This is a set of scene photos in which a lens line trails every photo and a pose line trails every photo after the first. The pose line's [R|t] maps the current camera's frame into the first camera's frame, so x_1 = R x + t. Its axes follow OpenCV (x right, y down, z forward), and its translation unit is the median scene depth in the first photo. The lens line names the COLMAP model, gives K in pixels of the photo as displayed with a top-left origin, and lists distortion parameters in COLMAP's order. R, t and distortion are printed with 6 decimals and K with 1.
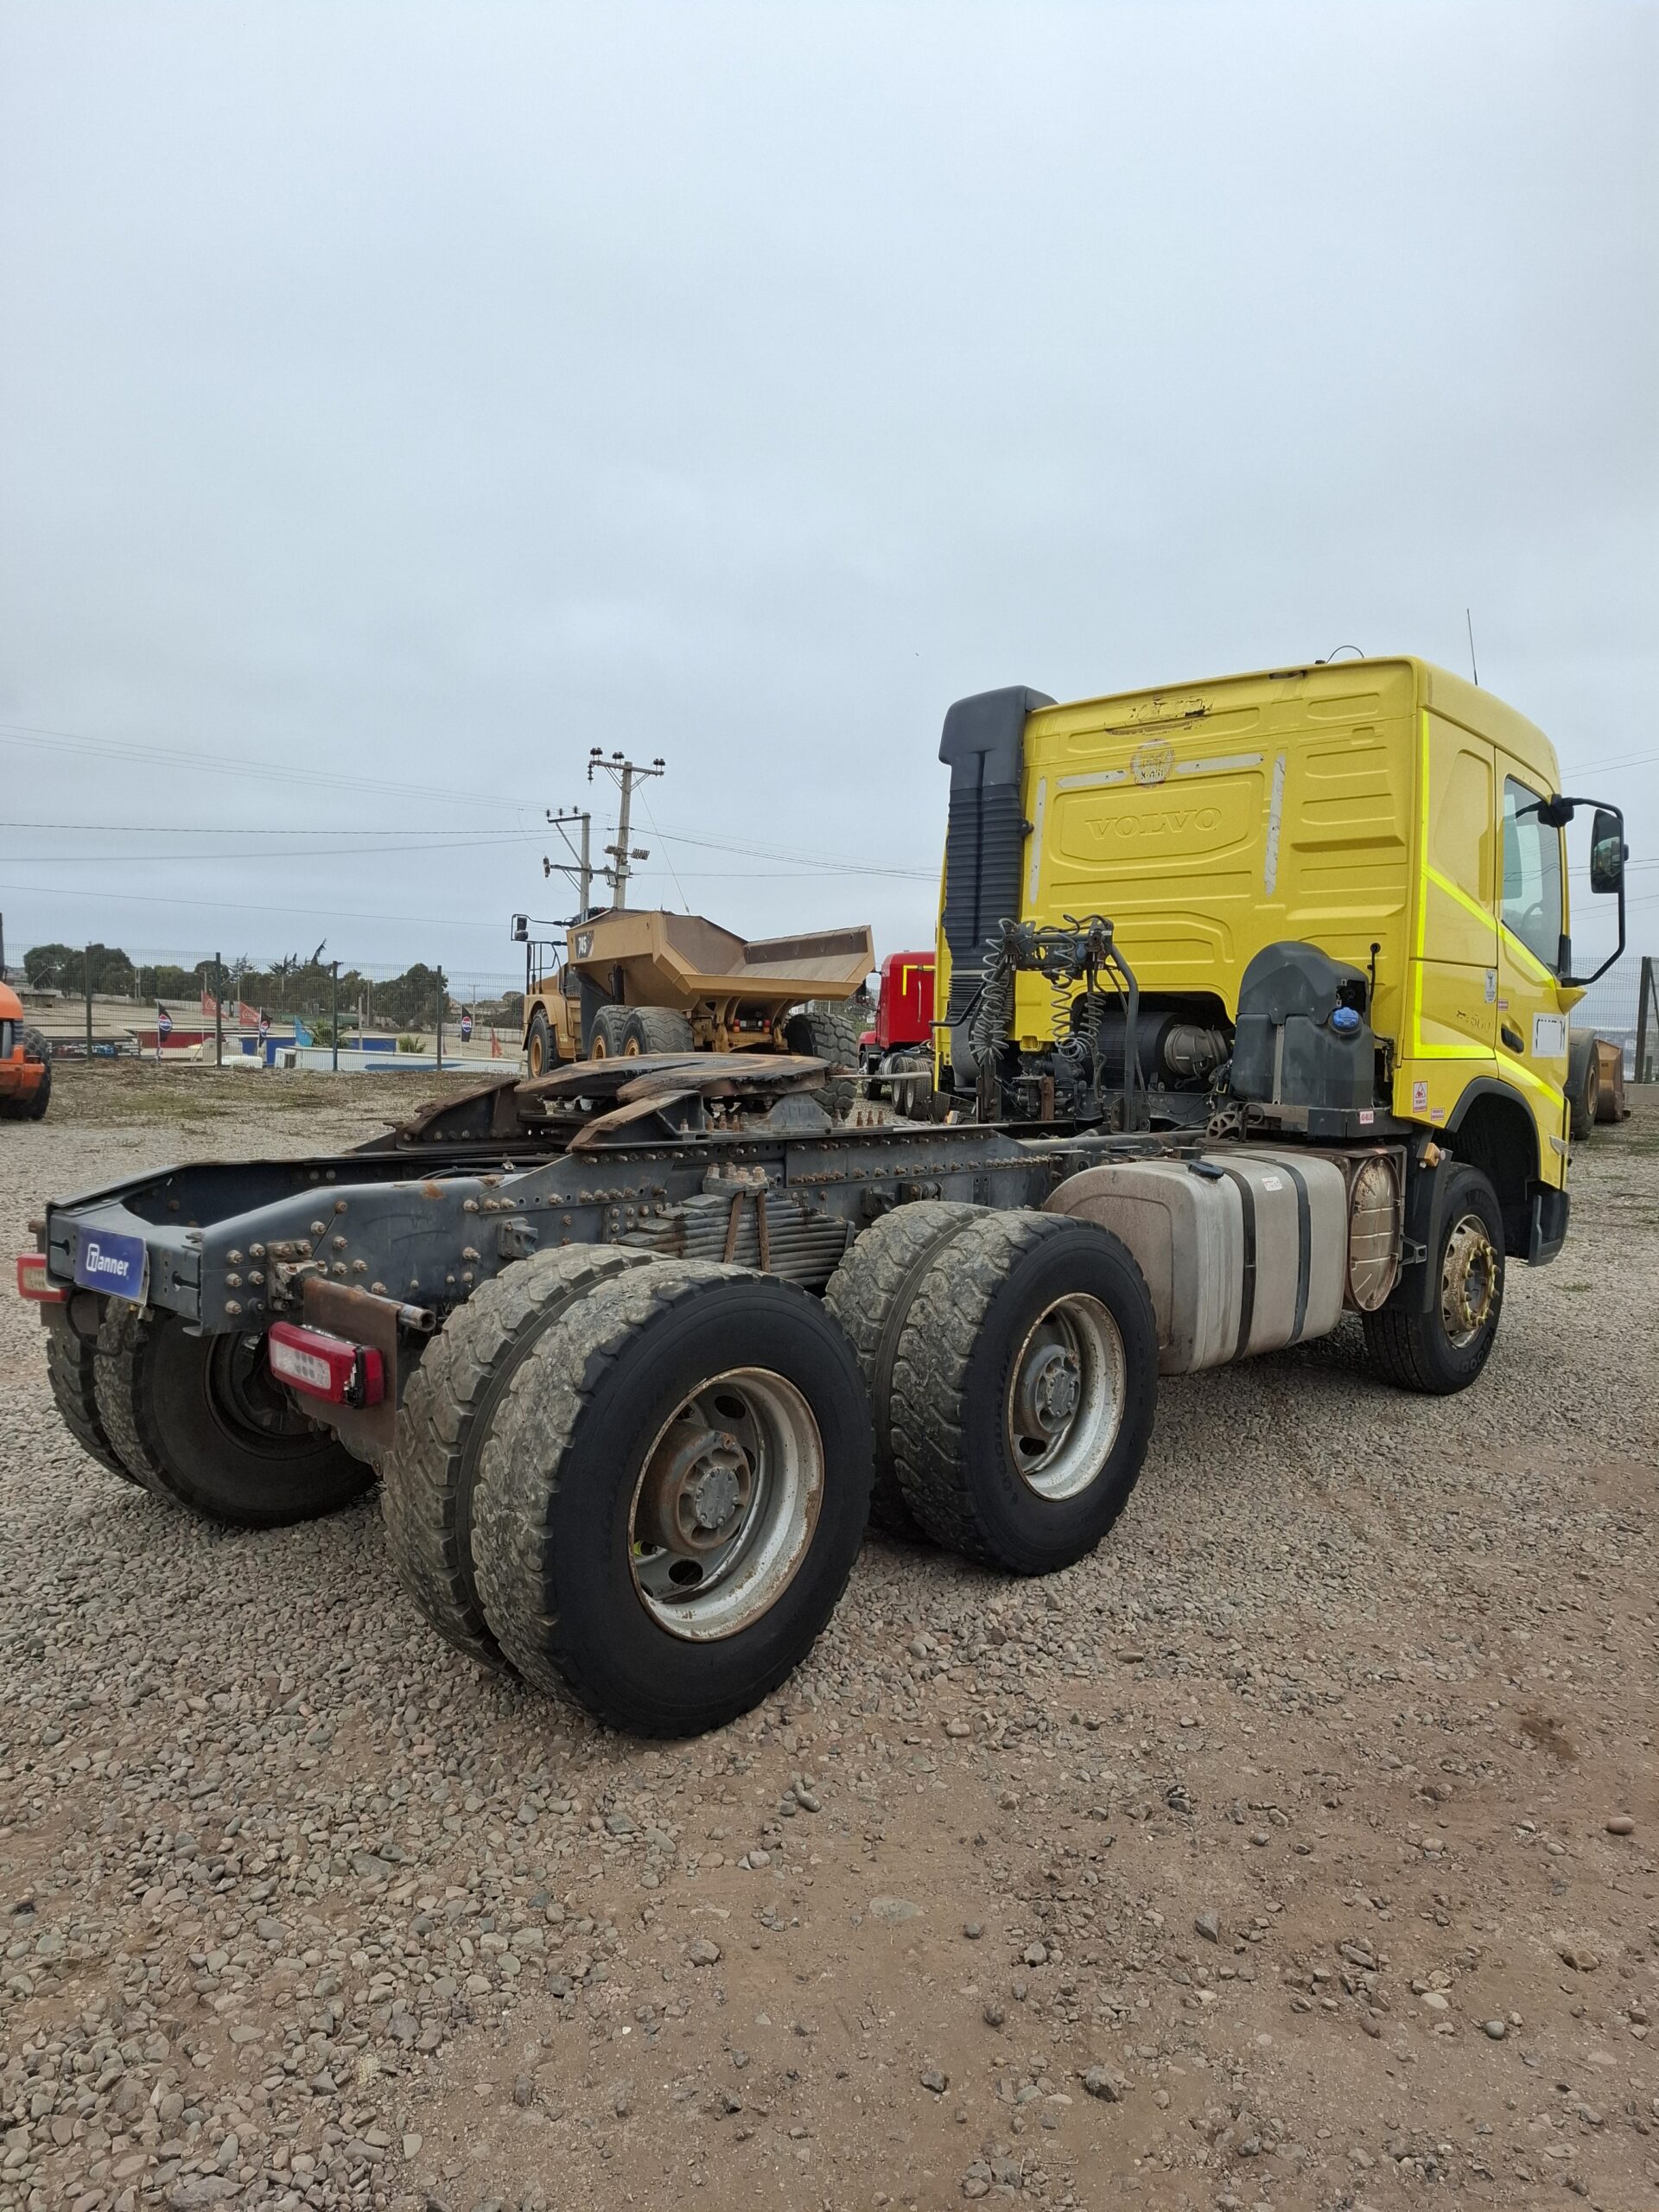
lens RADIAL K [[1507.8, 0, 825.8], [0, 1507.8, 1143.4], [0, 0, 1]] dist [0.083763, -0.116611]
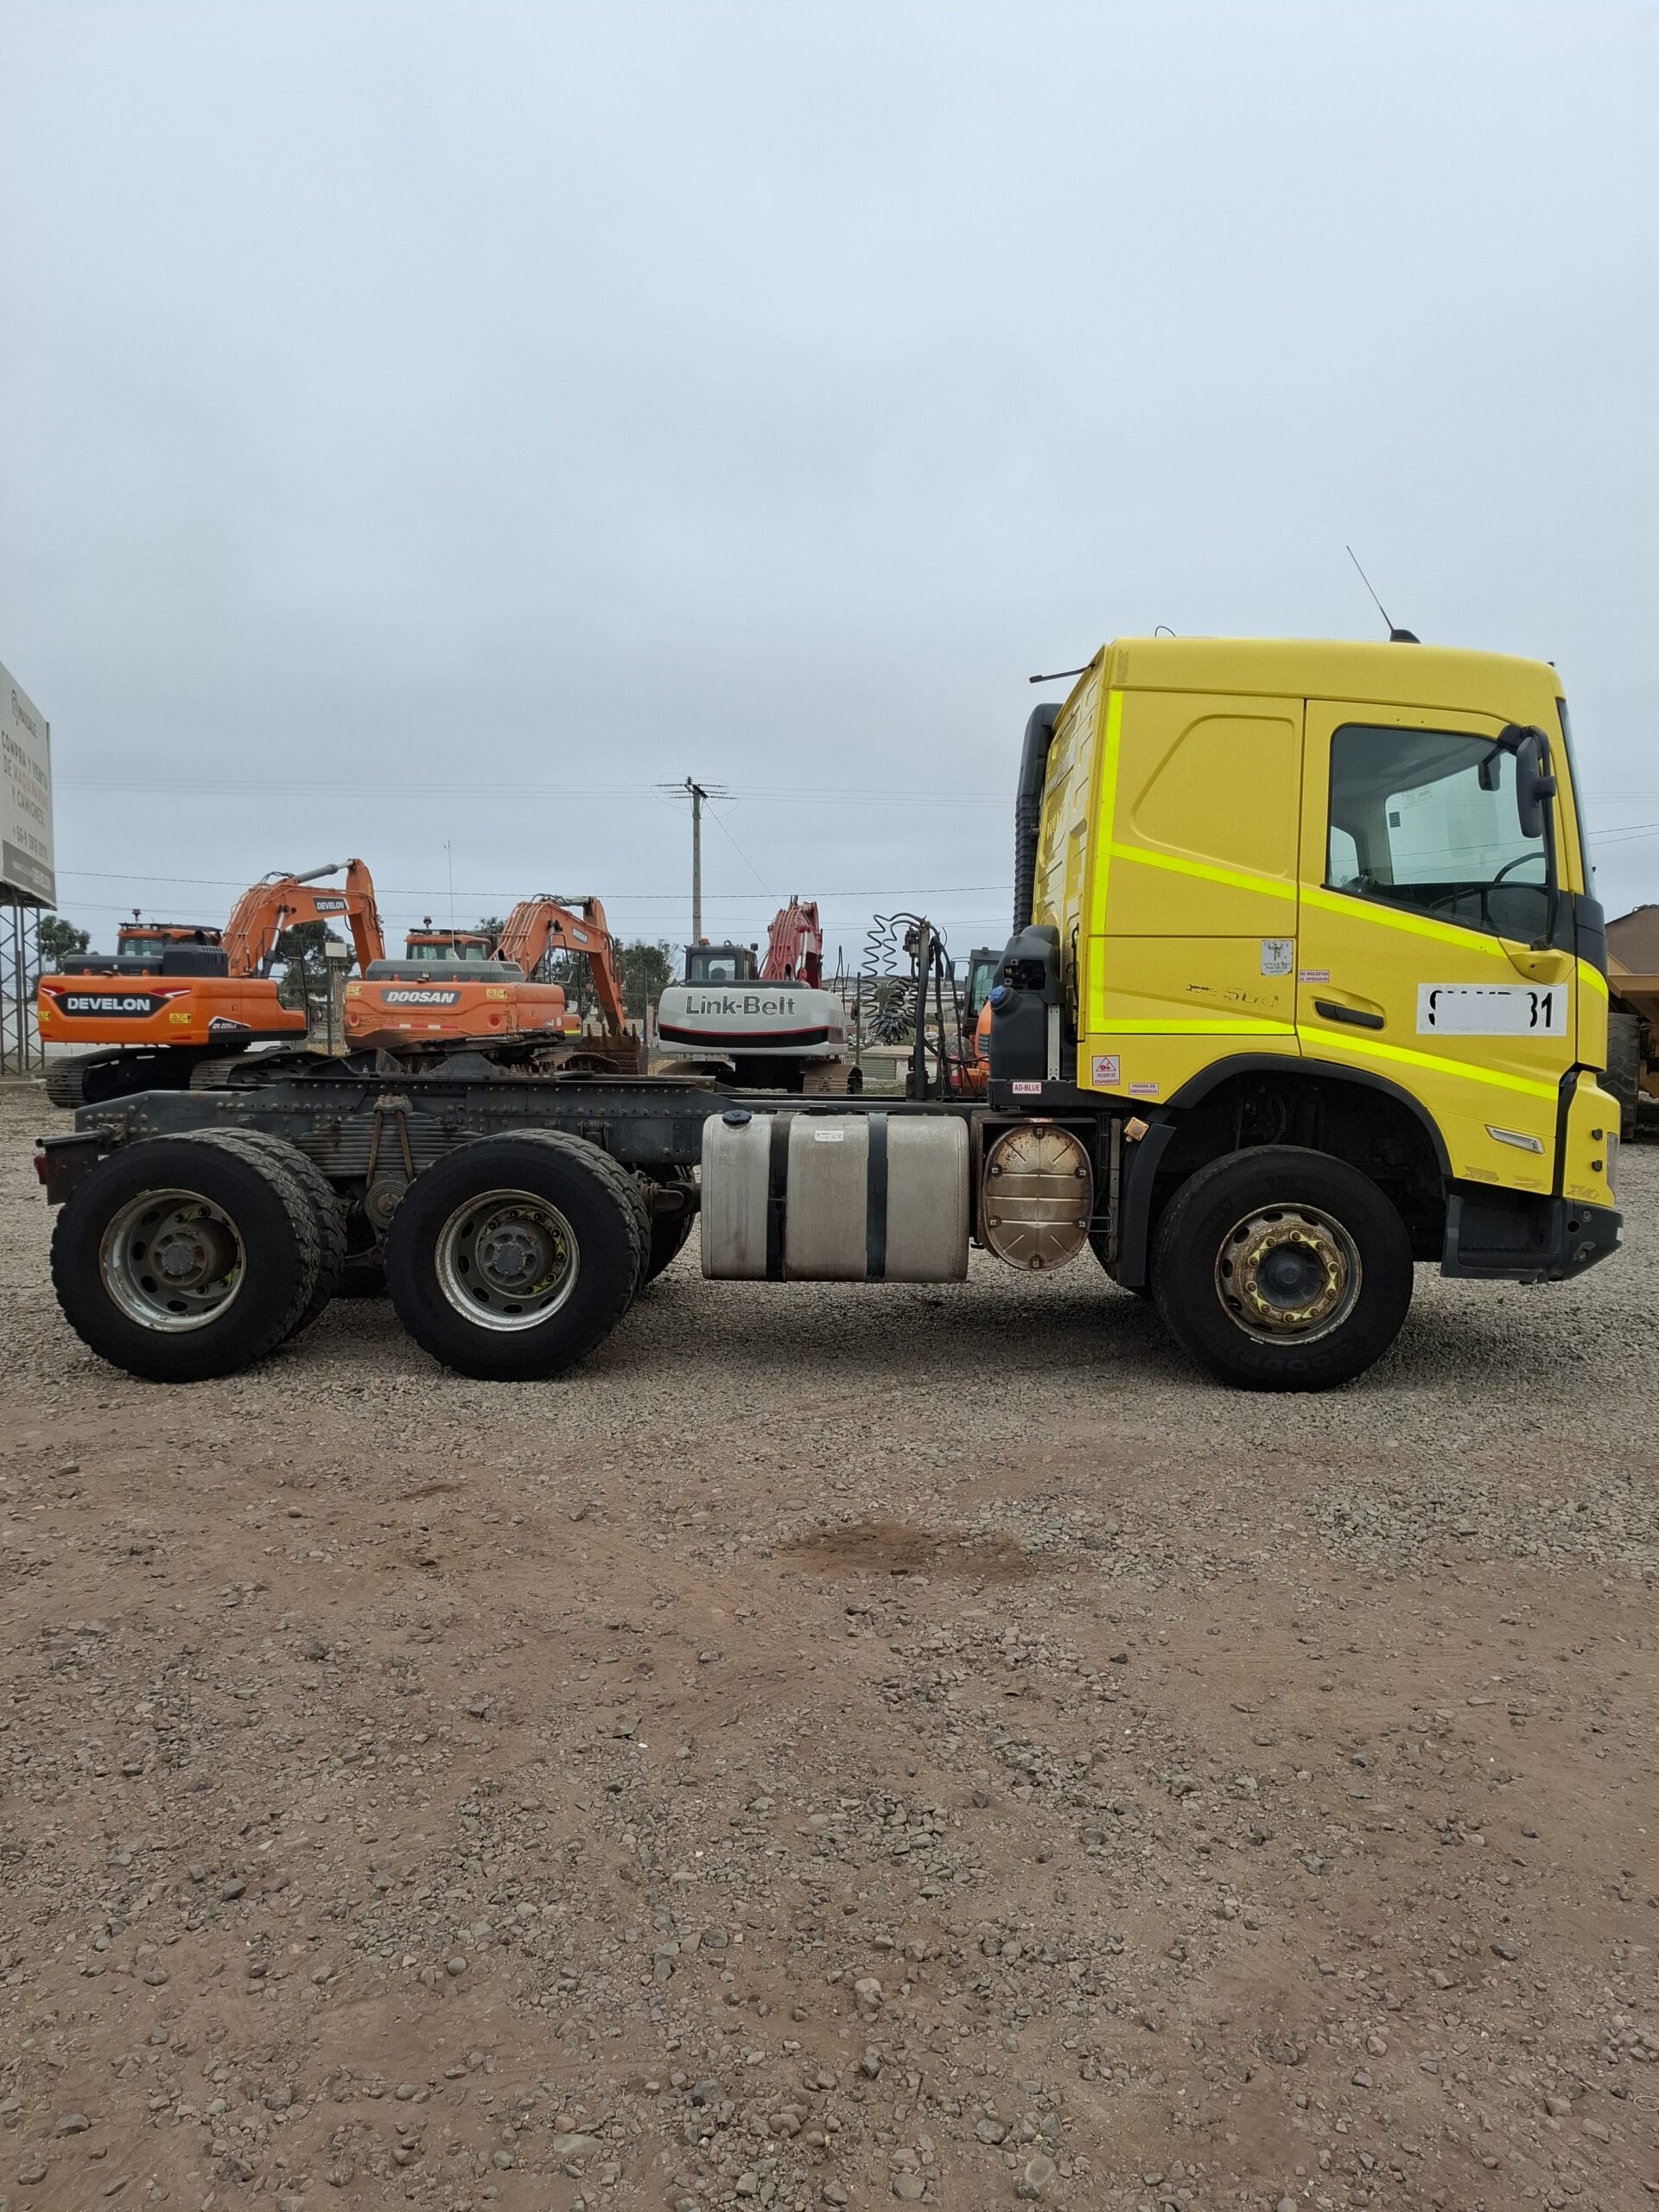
lens RADIAL K [[1507.8, 0, 825.8], [0, 1507.8, 1143.4], [0, 0, 1]] dist [0.083763, -0.116611]
pose [[0.673184, 0.040767, -0.738350, 0.946250], [-0.054844, 0.998482, 0.005126, 0.021586], [0.737438, 0.037043, 0.674398, 0.170378]]
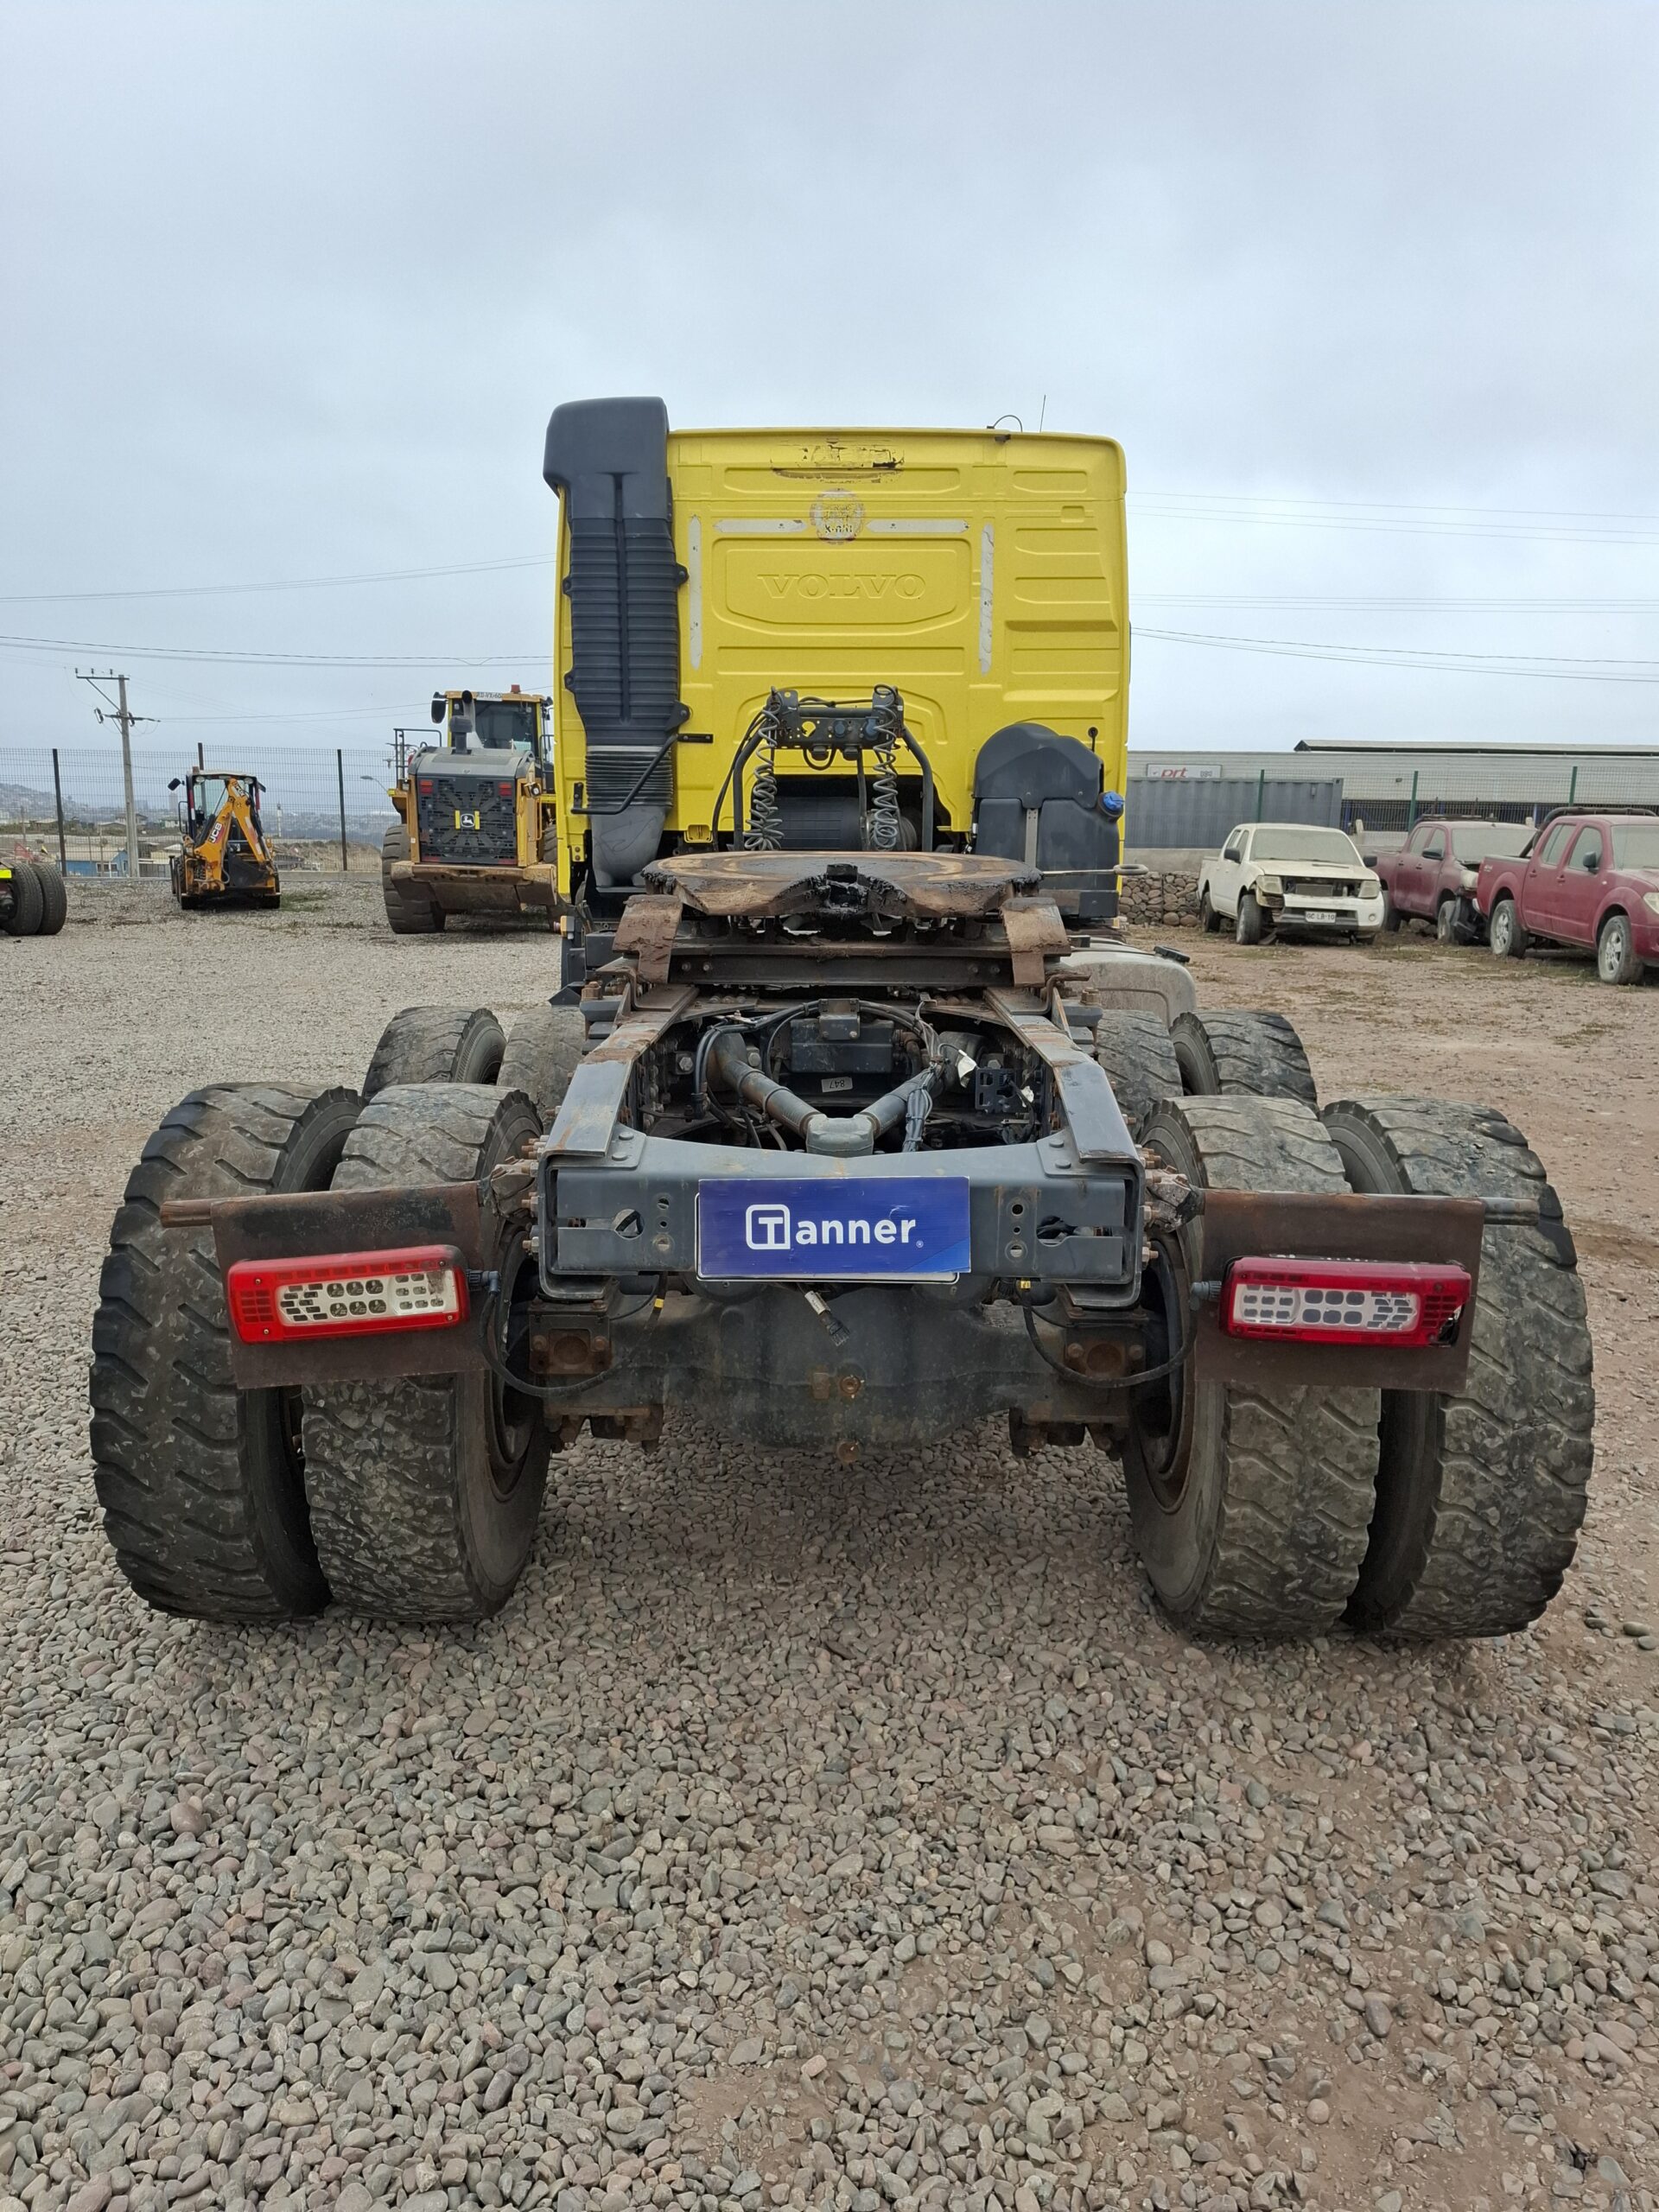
lens RADIAL K [[1507.8, 0, 825.8], [0, 1507.8, 1143.4], [0, 0, 1]] dist [0.083763, -0.116611]
pose [[0.744350, -0.151541, 0.650368, -0.476287], [0.061644, 0.985346, 0.159041, -0.027066], [-0.664939, -0.078290, 0.742783, 0.318048]]
